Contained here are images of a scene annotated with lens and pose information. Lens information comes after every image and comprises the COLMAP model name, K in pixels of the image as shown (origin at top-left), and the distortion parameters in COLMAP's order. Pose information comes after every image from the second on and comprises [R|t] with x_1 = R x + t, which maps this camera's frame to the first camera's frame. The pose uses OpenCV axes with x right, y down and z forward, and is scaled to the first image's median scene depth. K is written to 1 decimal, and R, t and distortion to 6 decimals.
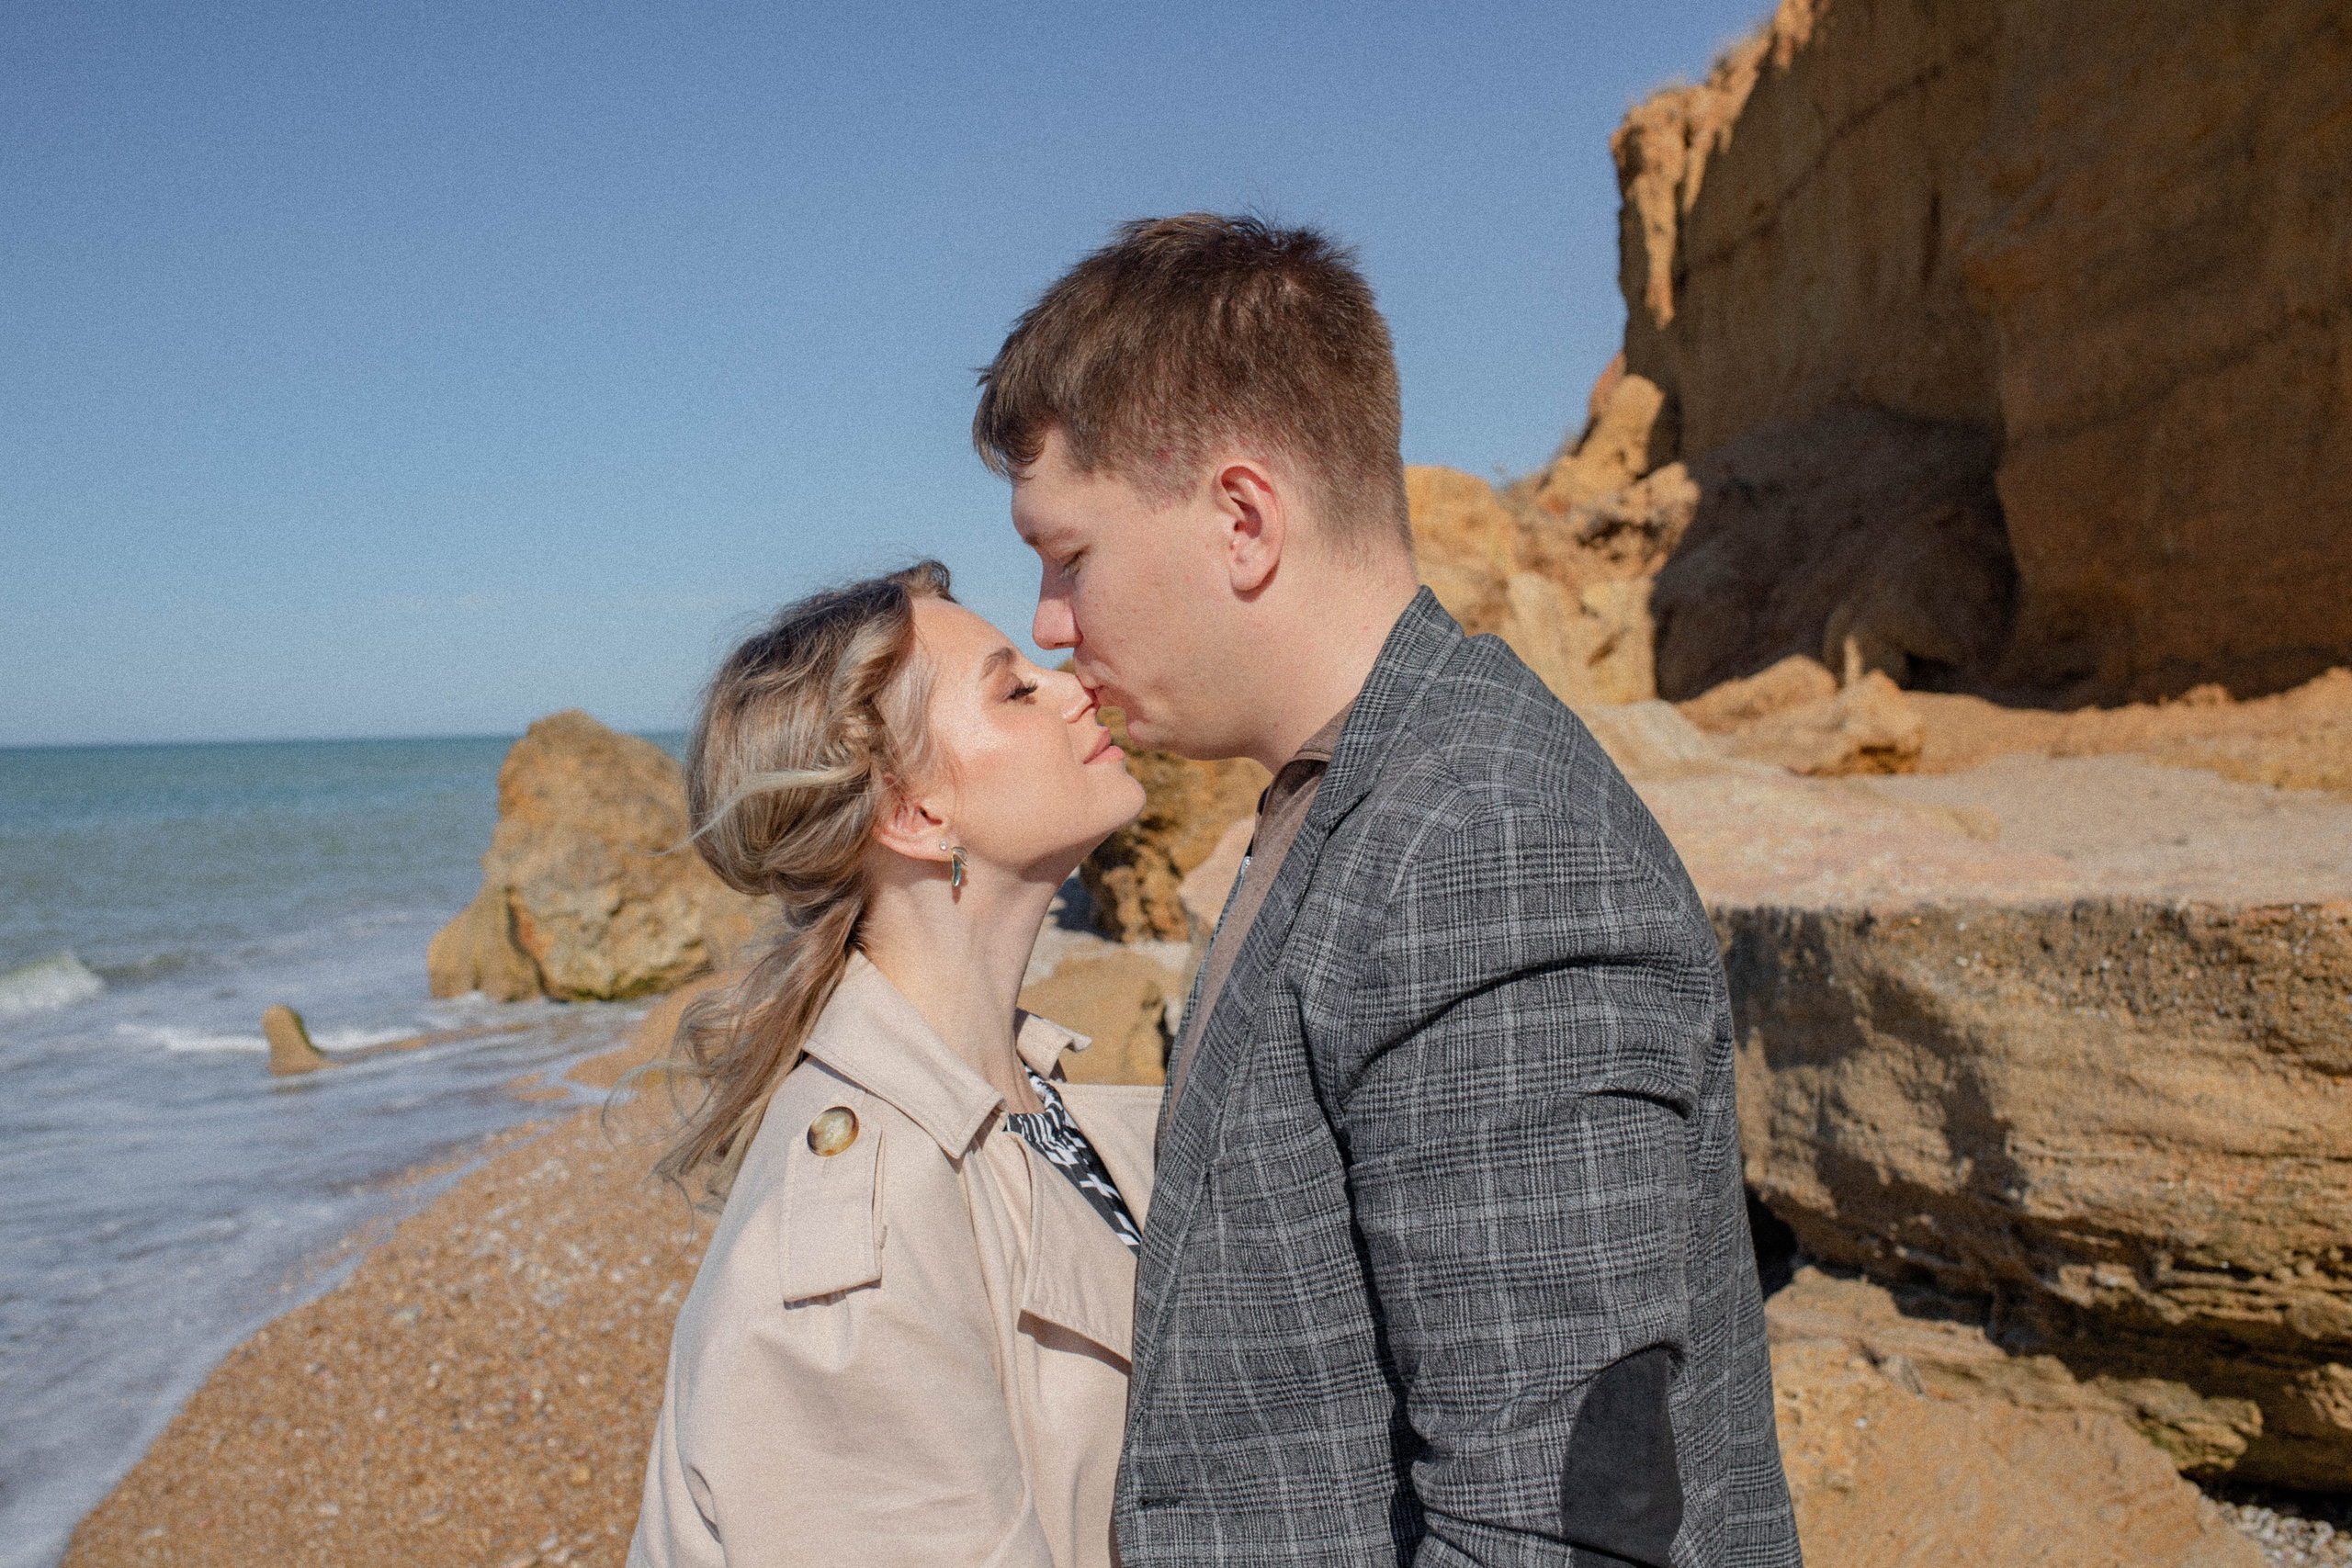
lens RADIAL K [[2313.9, 0, 1167.7], [0, 2313.9, 779.0], [0, 0, 1]] dist [-0.053950, 0.000000]
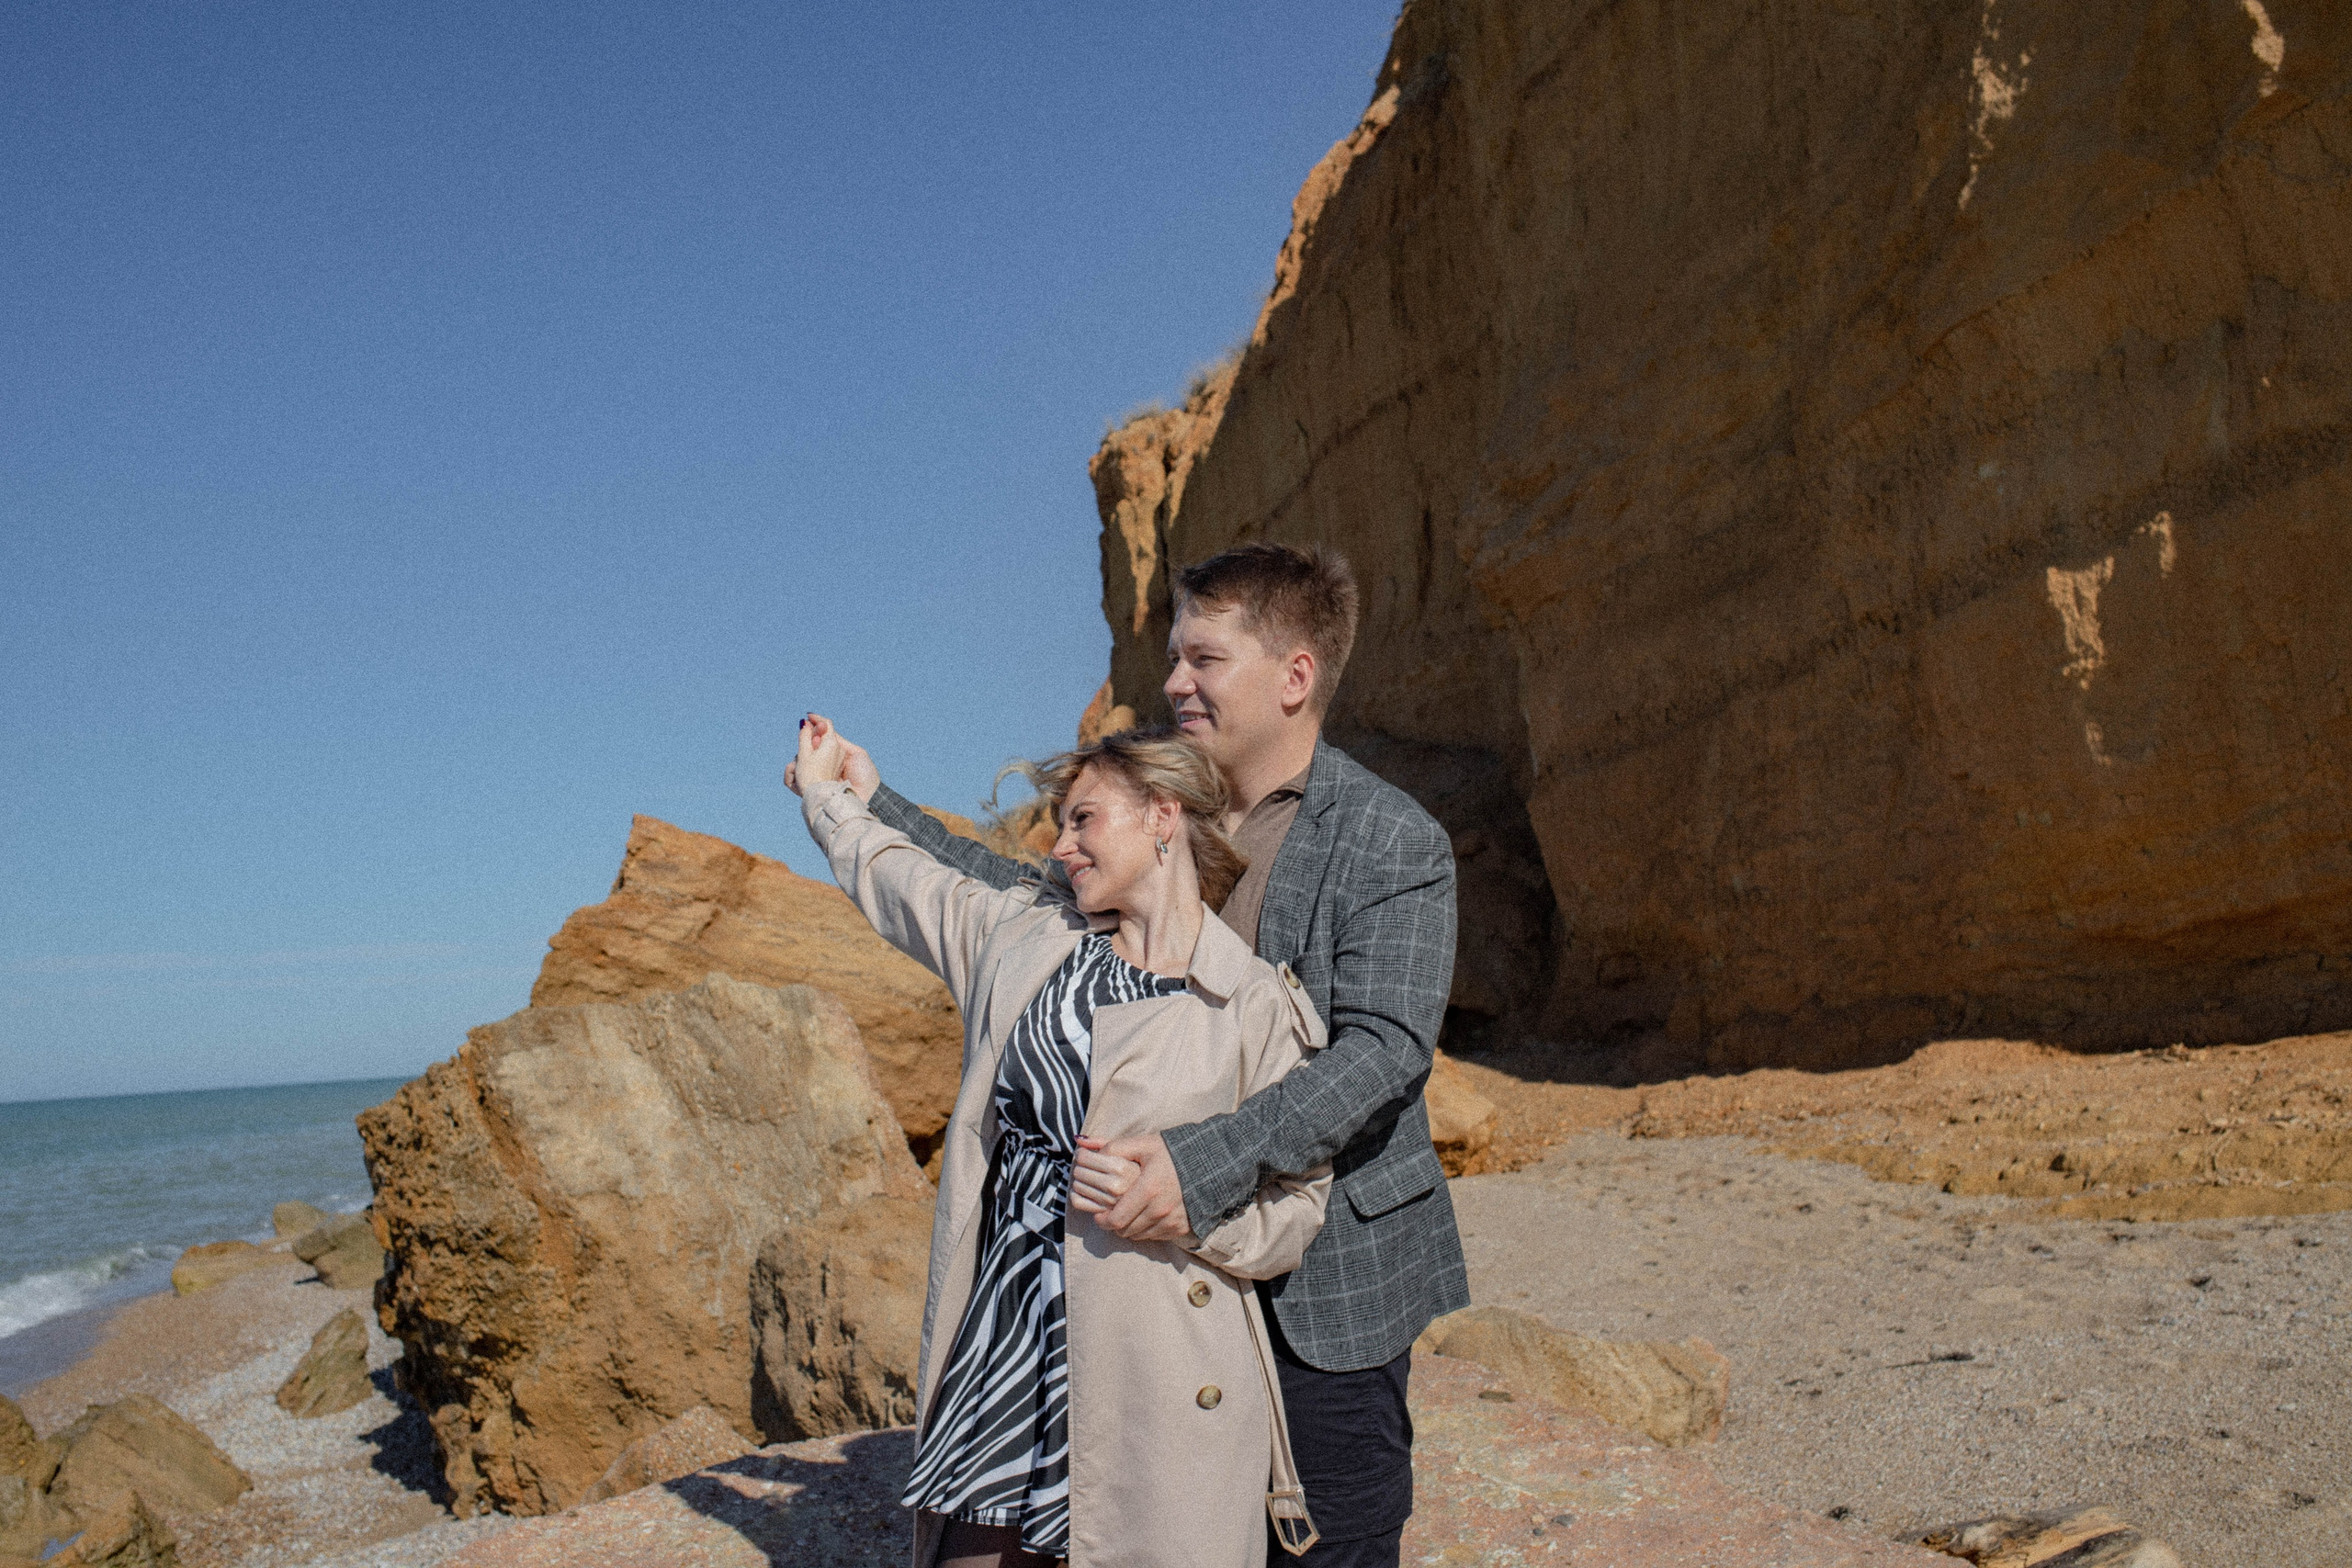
lens RADIAL K [[2313.9, 0, 1190.8], [0, 2313.9, 753.8], [0, 0, 1]] dist [-0.053950, 0.000000]
pose [[0.974307, -0.018821, 0.224436, 0.044205], [0.052886, 0.987759, -0.146749, -0.040574], [-0.218927, 0.154848, 0.963376, 0.236332]]
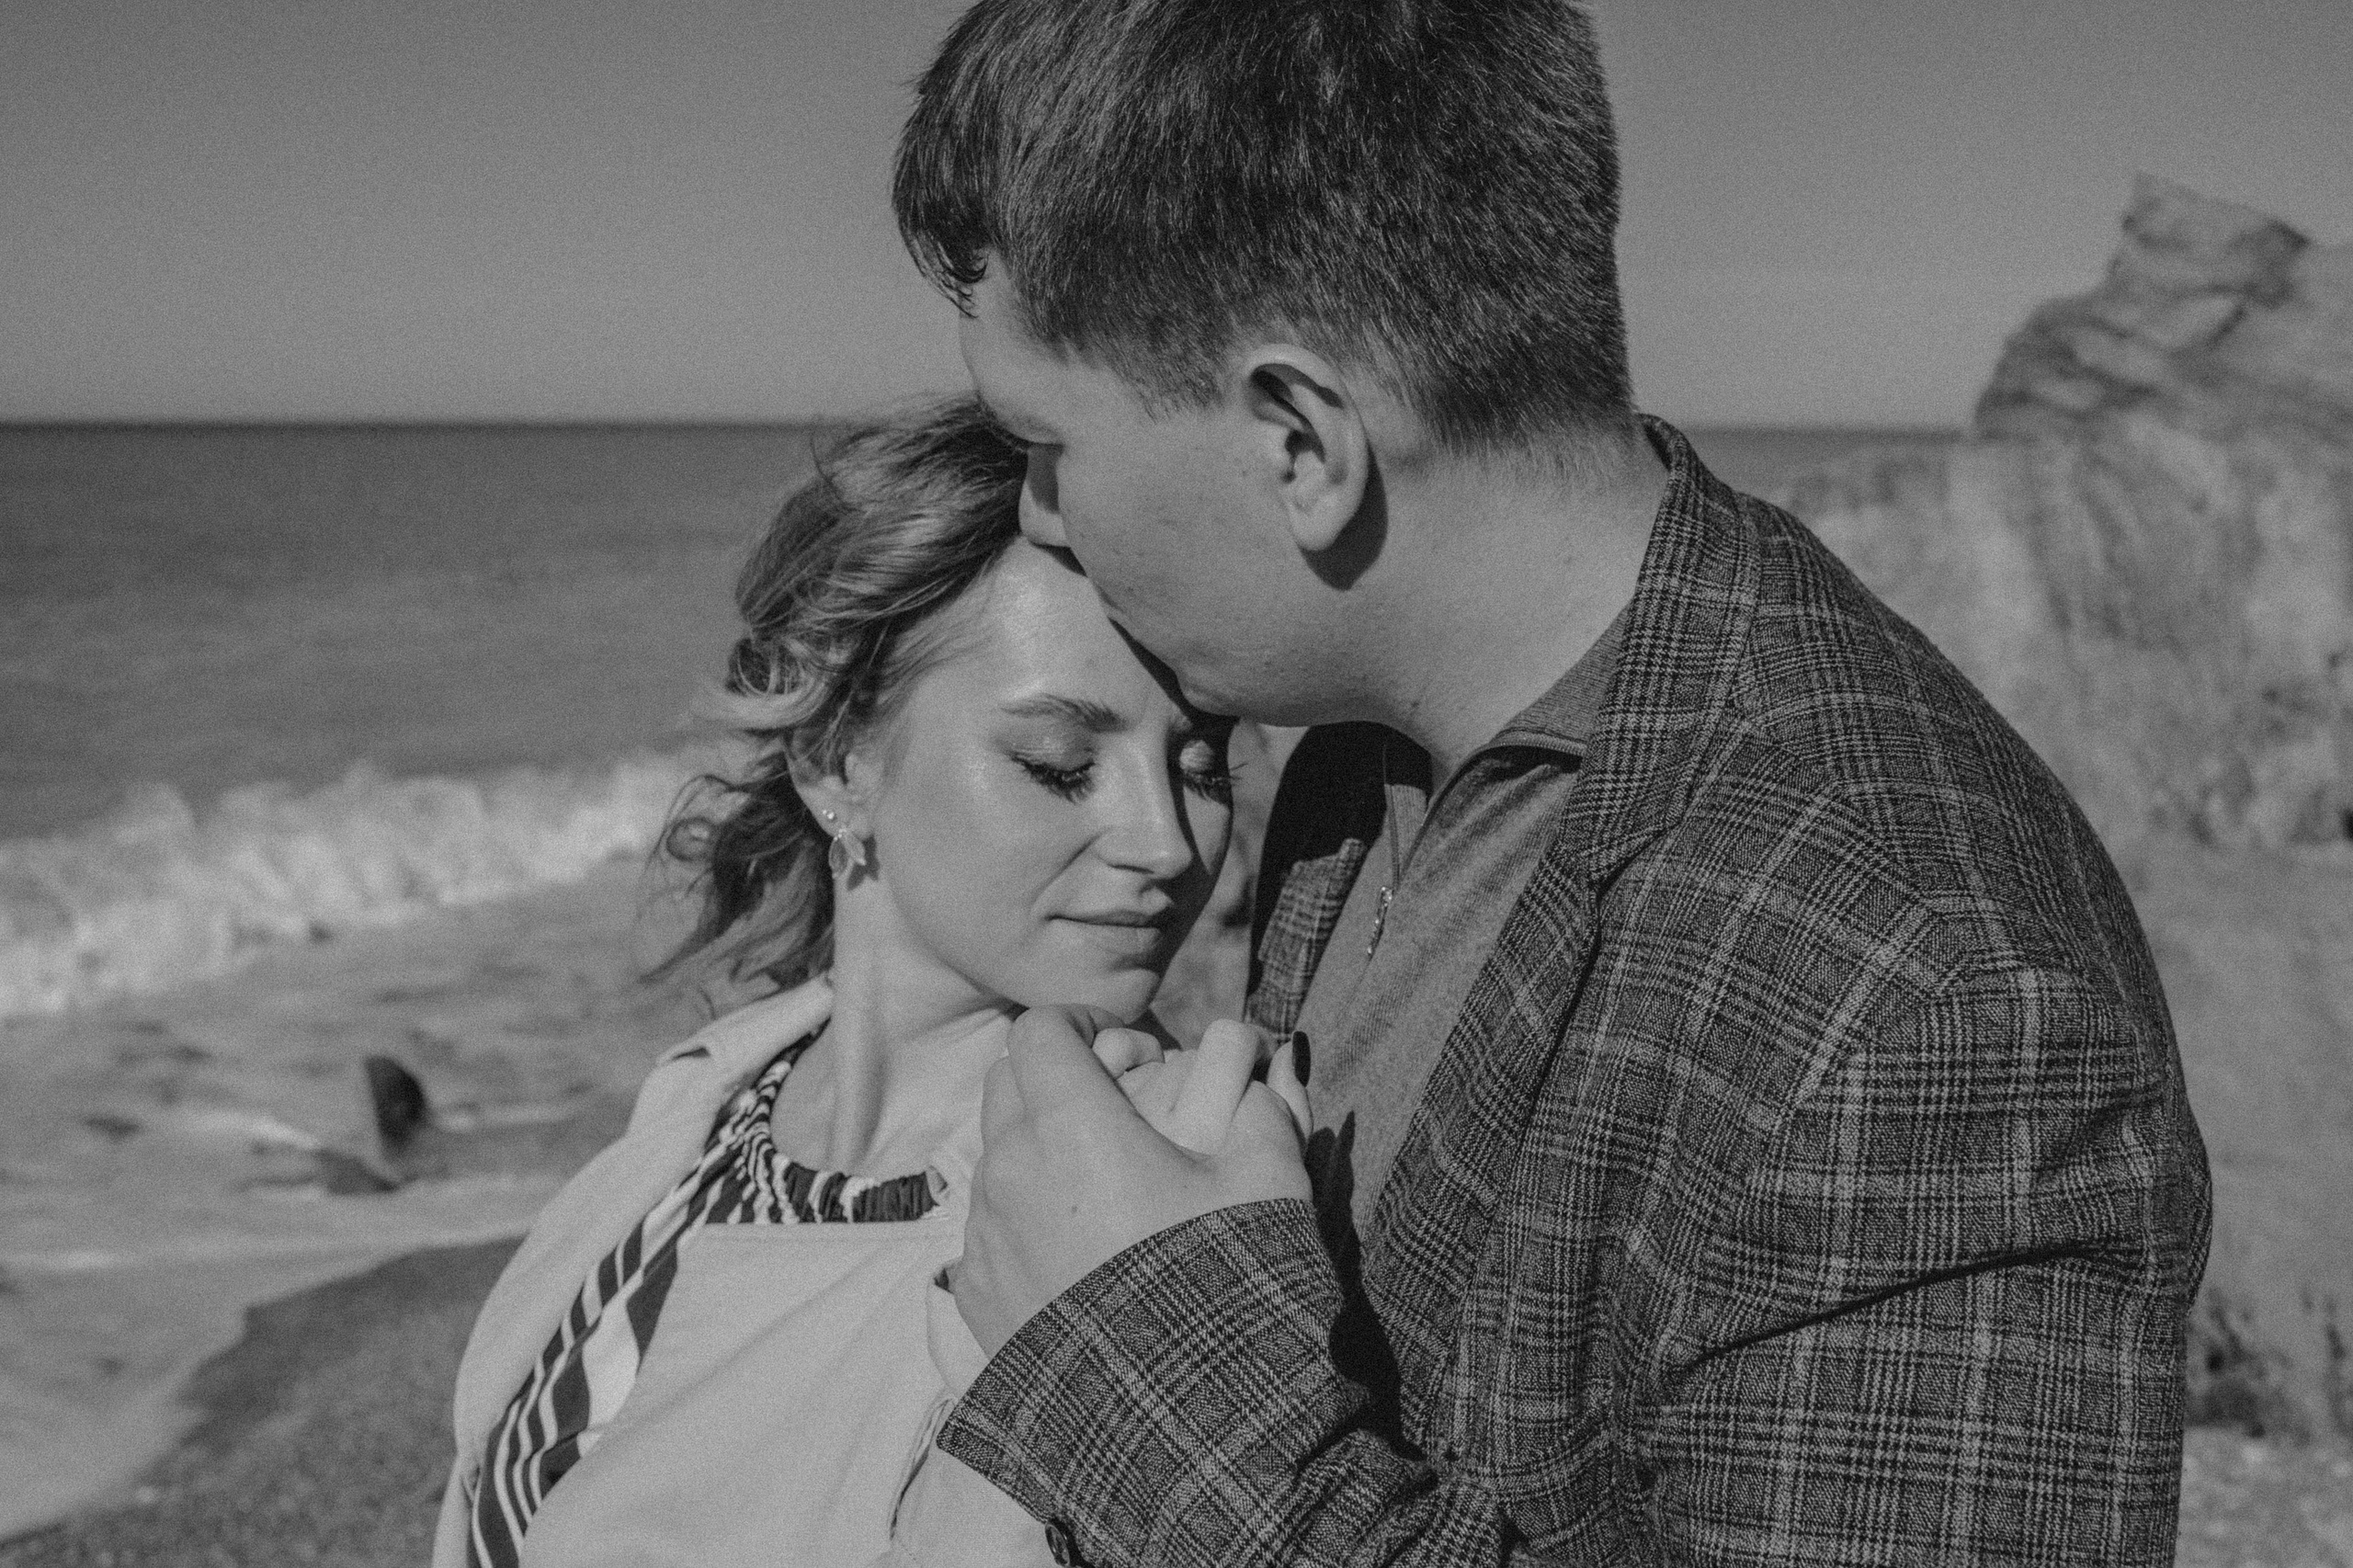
lens RADIAL K [[2640.1, 0, 1239.4], [0, 2640.1, 747.7], [0, 0, 1]] dist [-0.016088, 0.000000]
pose [[0.918147, 0.083504, -0.387342, 0.108651], [-0.044460, 0.993080, 0.108702, -0.069175], [0.393738, -0.082584, 0.915505, 0.360940]]
